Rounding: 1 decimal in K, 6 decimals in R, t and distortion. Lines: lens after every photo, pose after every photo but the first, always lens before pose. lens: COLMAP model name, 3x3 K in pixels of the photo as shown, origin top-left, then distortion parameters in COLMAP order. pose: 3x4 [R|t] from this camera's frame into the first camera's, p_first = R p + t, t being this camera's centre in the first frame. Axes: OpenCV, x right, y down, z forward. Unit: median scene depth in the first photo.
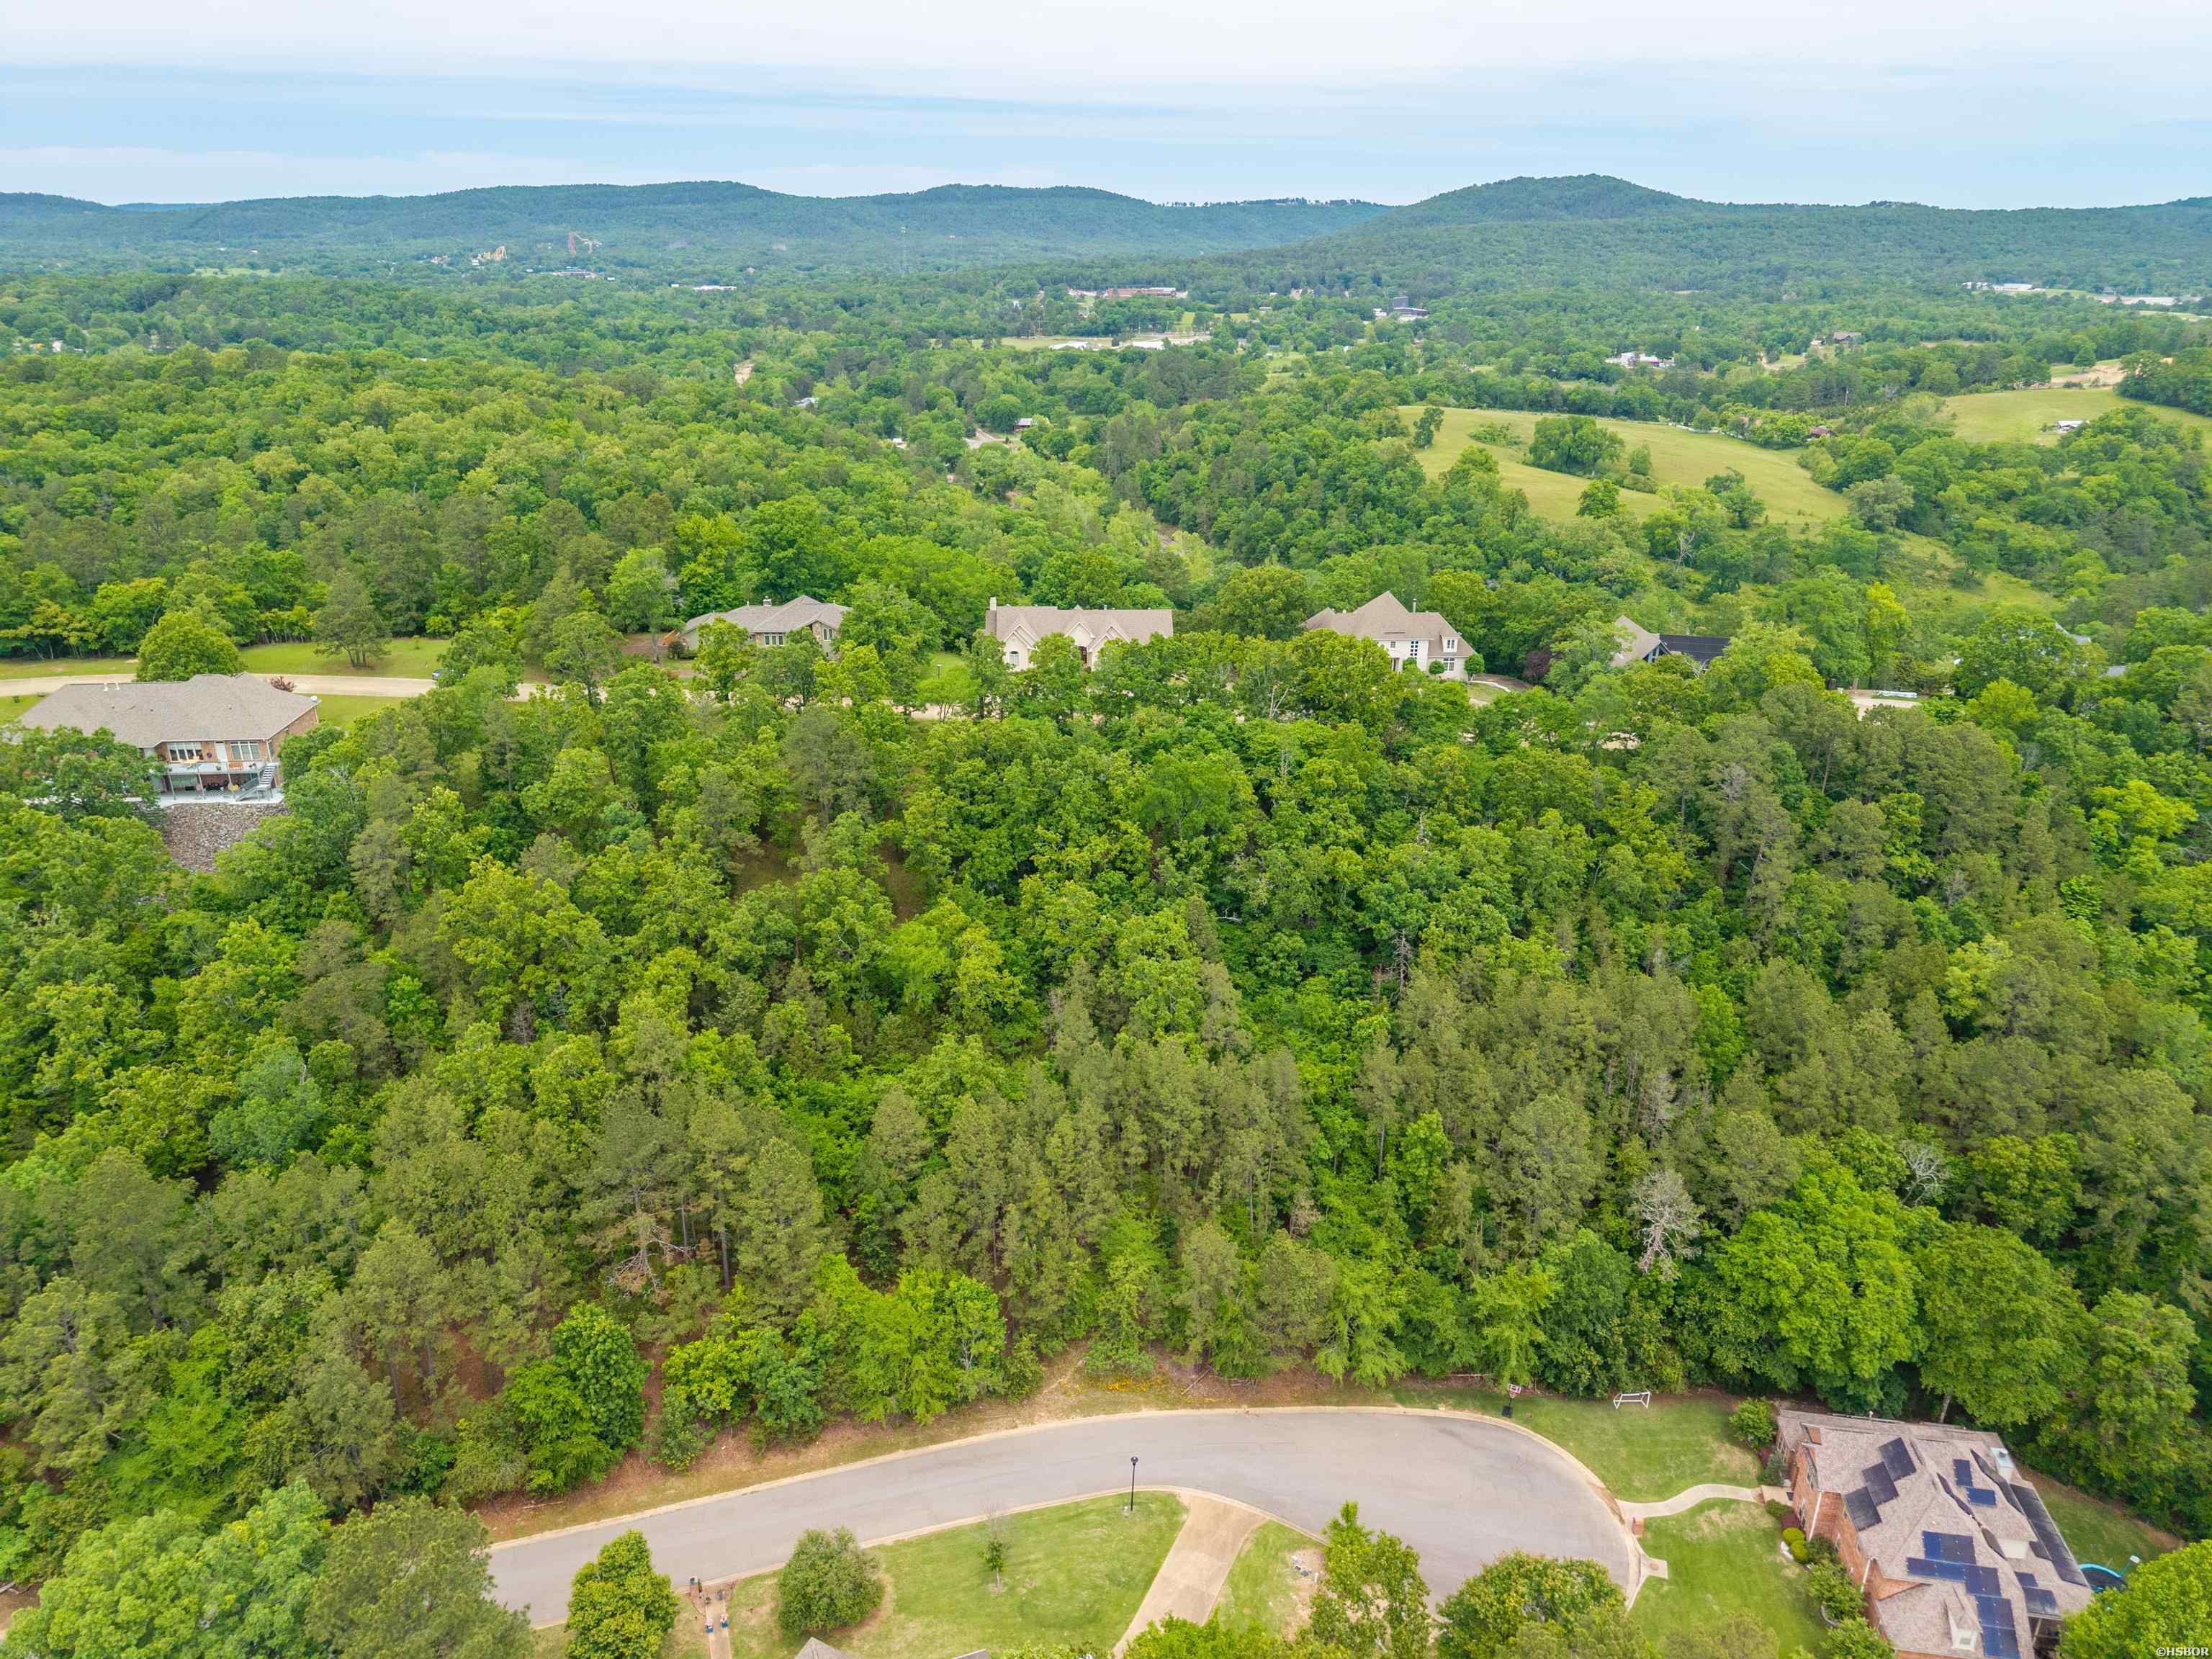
lens RADIAL K [[1505.0, 0, 1106.0], [0, 1505.0, 829.5], [0, 0, 1]] dist [0.012955, -0.008084]
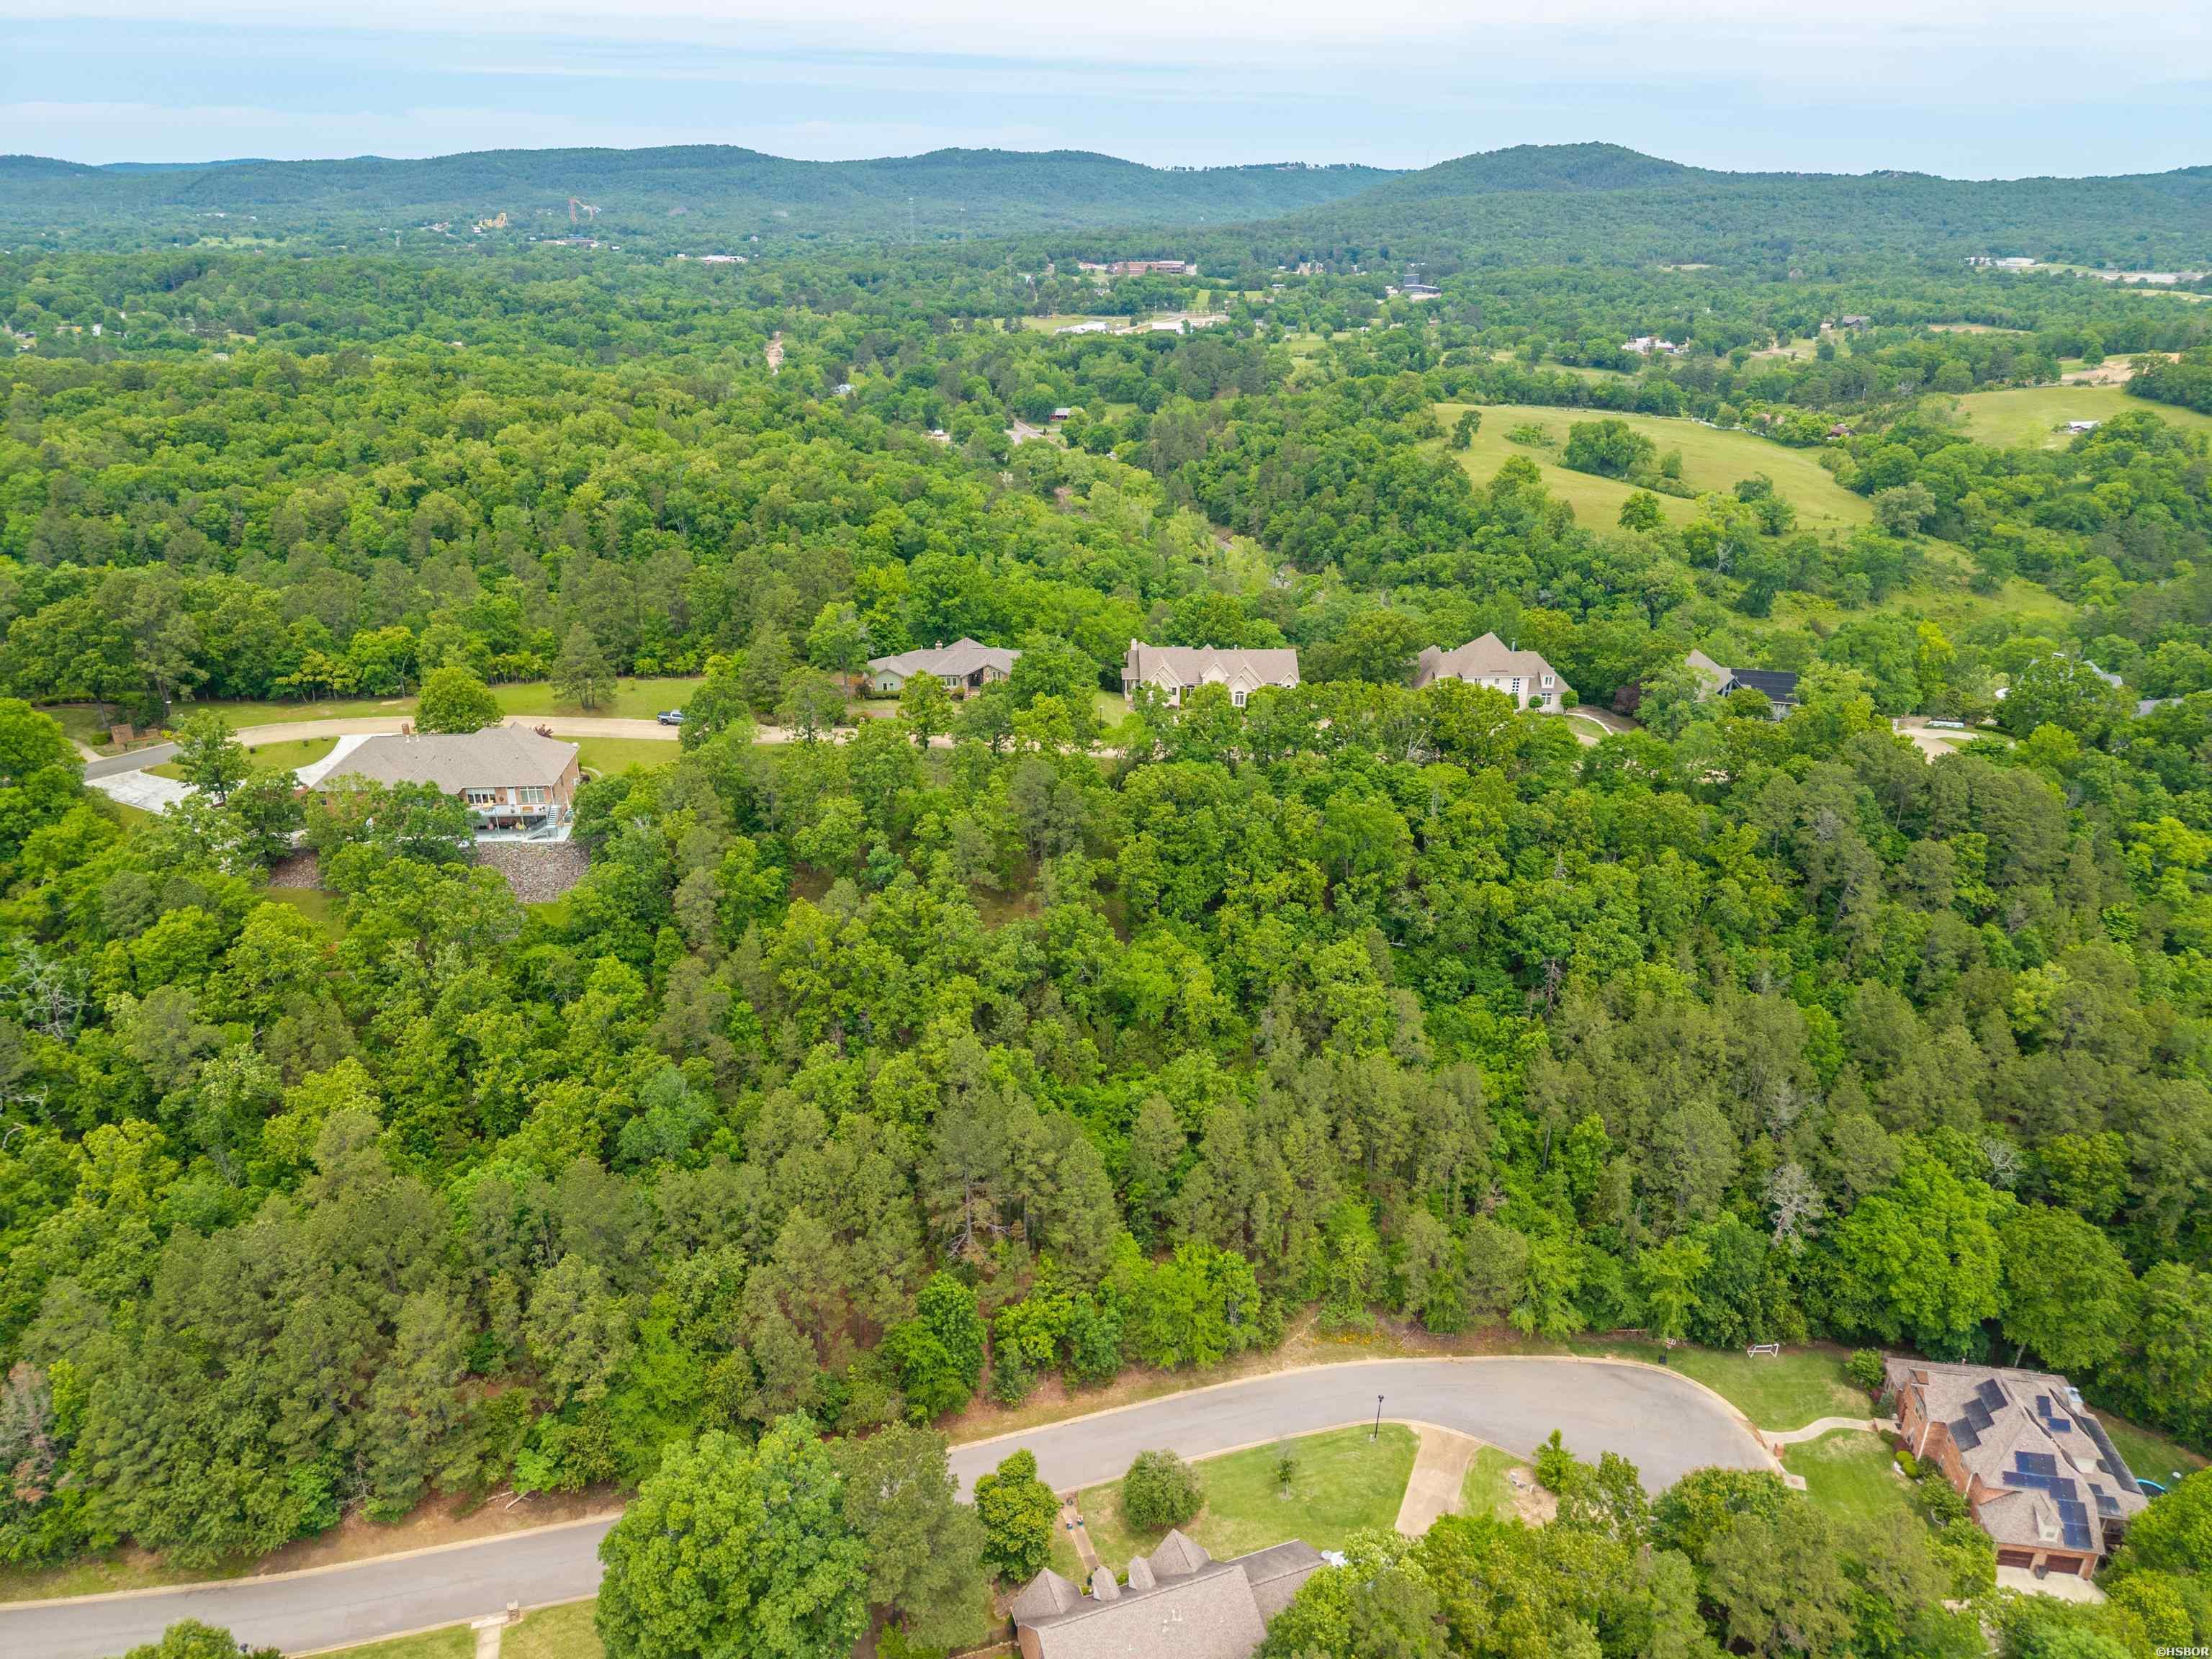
lens RADIAL K [[1505.0, 0, 1106.0], [0, 1505.0, 829.5], [0, 0, 1]] dist [0.012955, -0.008084]
pose [[0.999986, -0.000224, 0.005205, -0.125526], [0.000103, 0.999728, 0.023325, -0.047735], [-0.005209, -0.023324, 0.999714, -0.138469]]
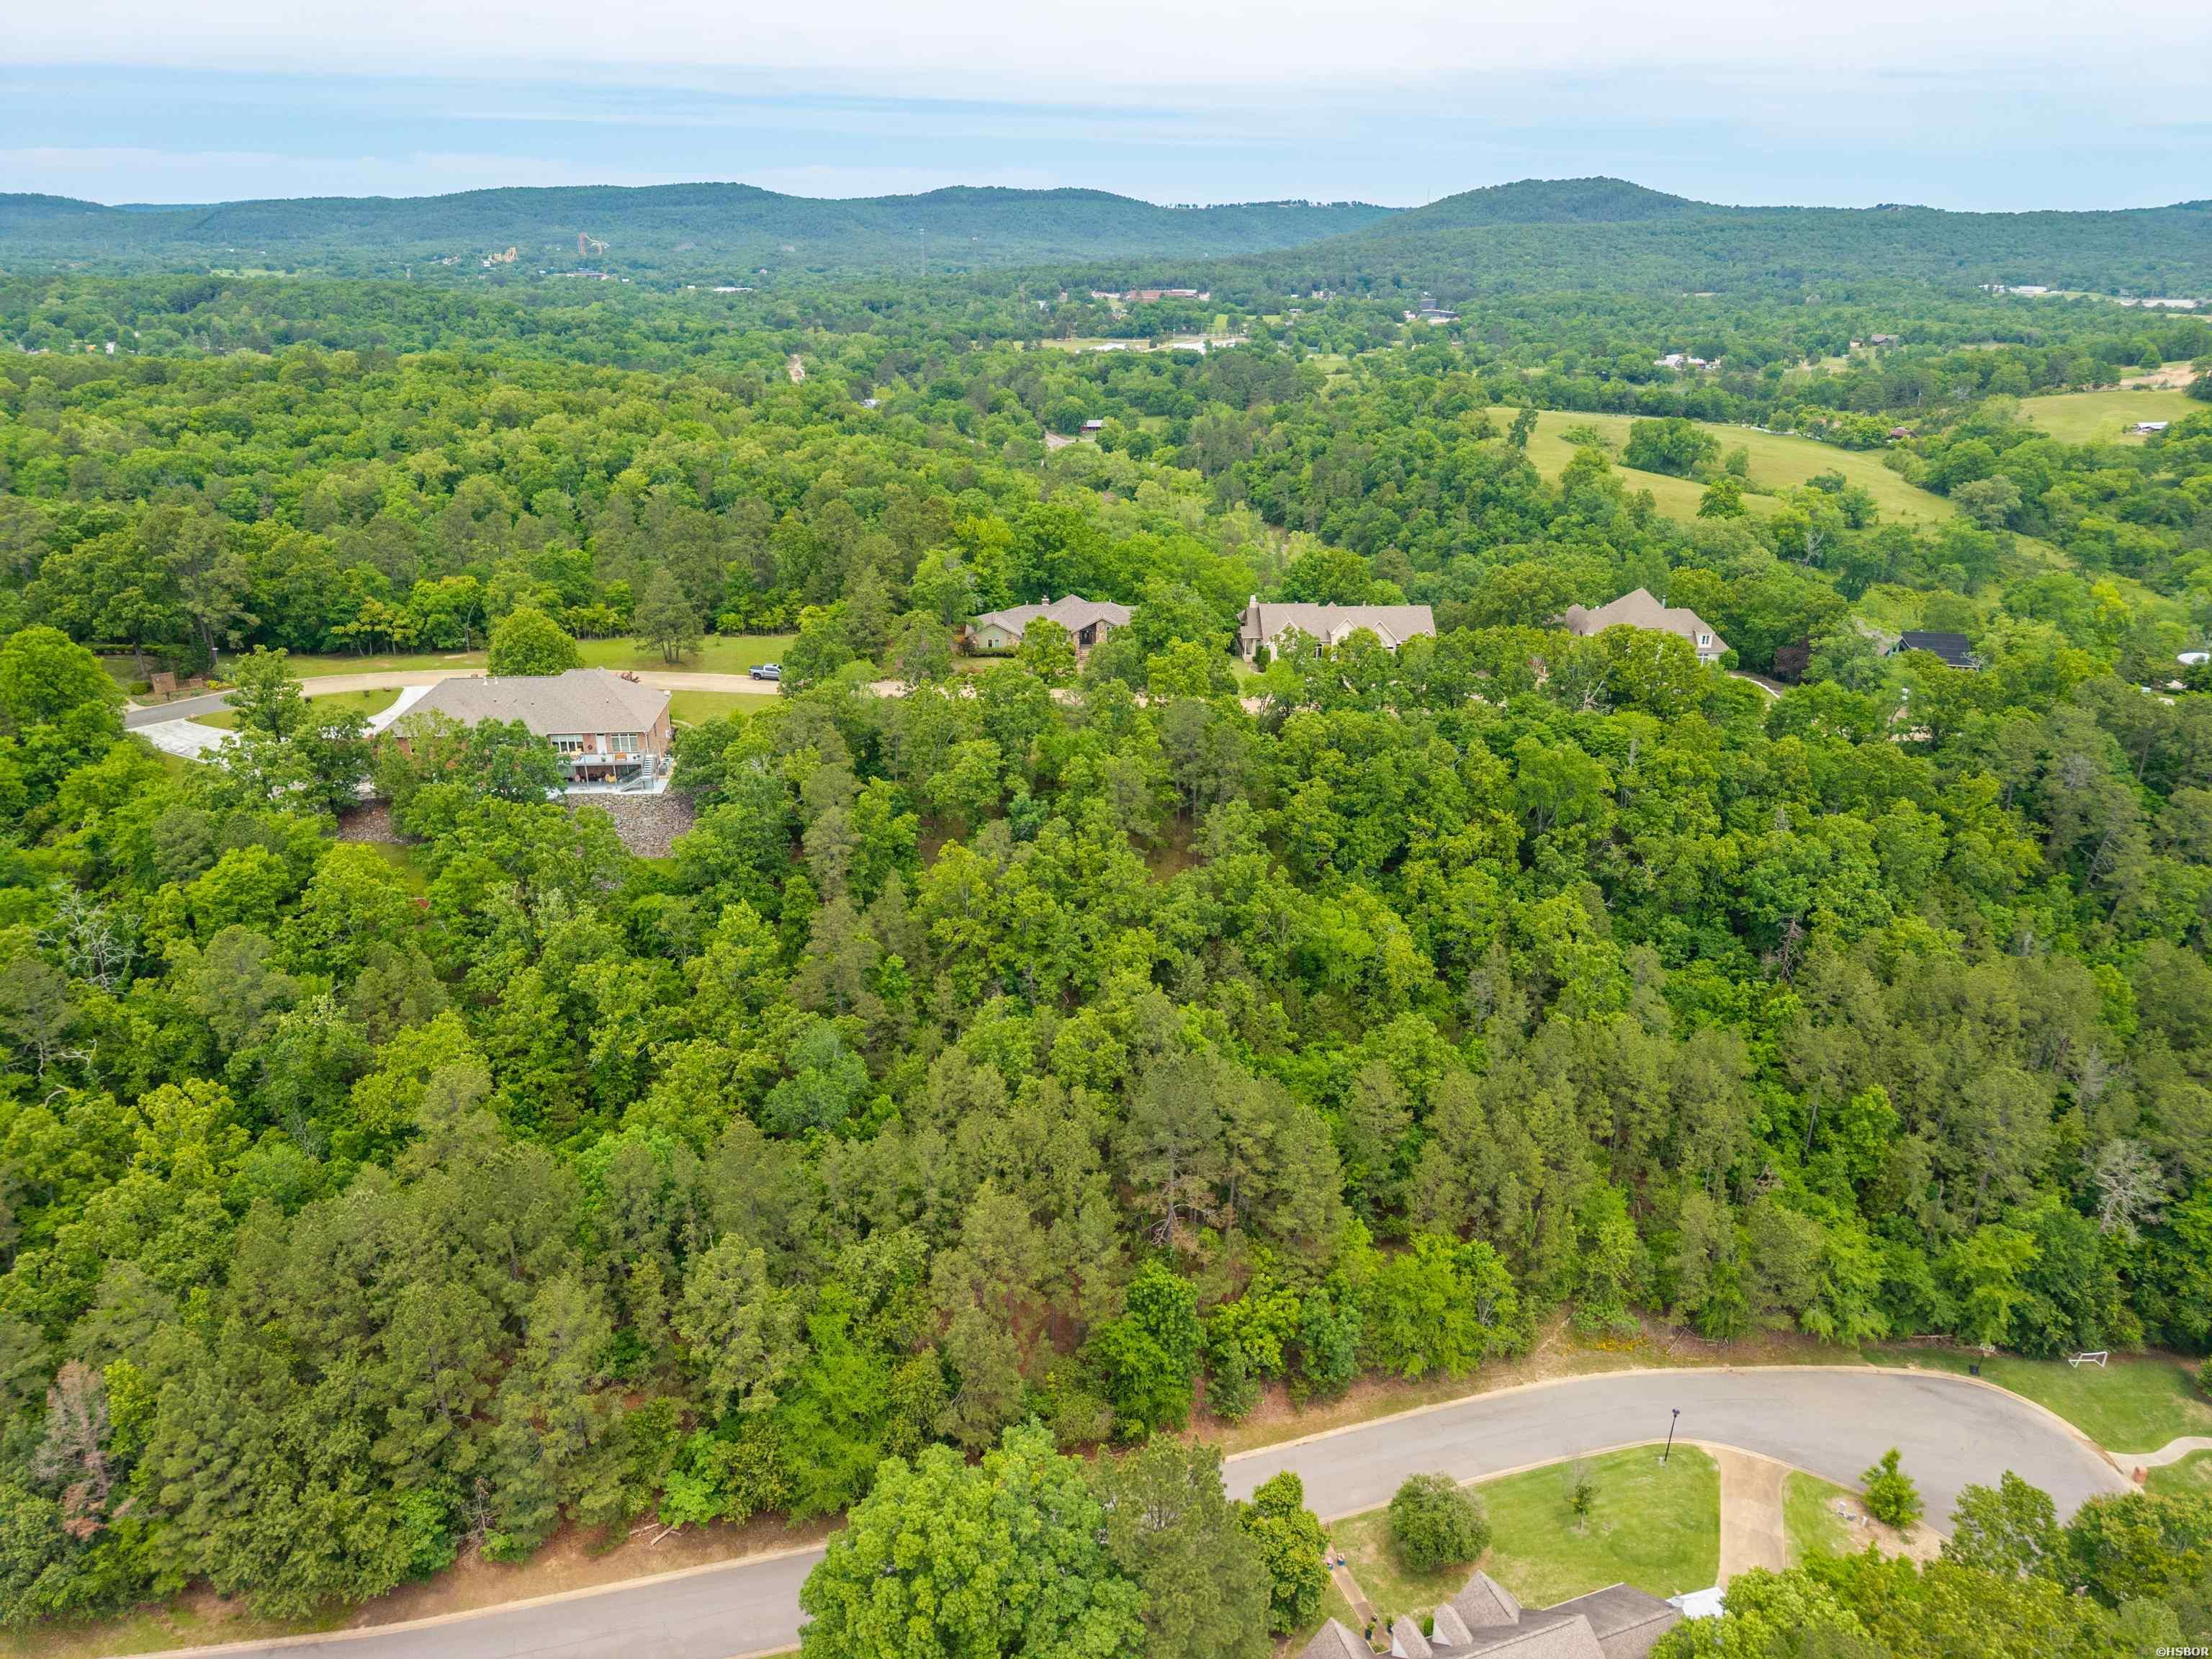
lens RADIAL K [[1505.0, 0, 1106.0], [0, 1505.0, 829.5], [0, 0, 1]] dist [0.012955, -0.008084]
pose [[0.999984, -0.001127, 0.005541, -0.223474], [0.001132, 0.999999, -0.000853, 0.007495], [-0.005540, 0.000860, 0.999984, -0.028851]]
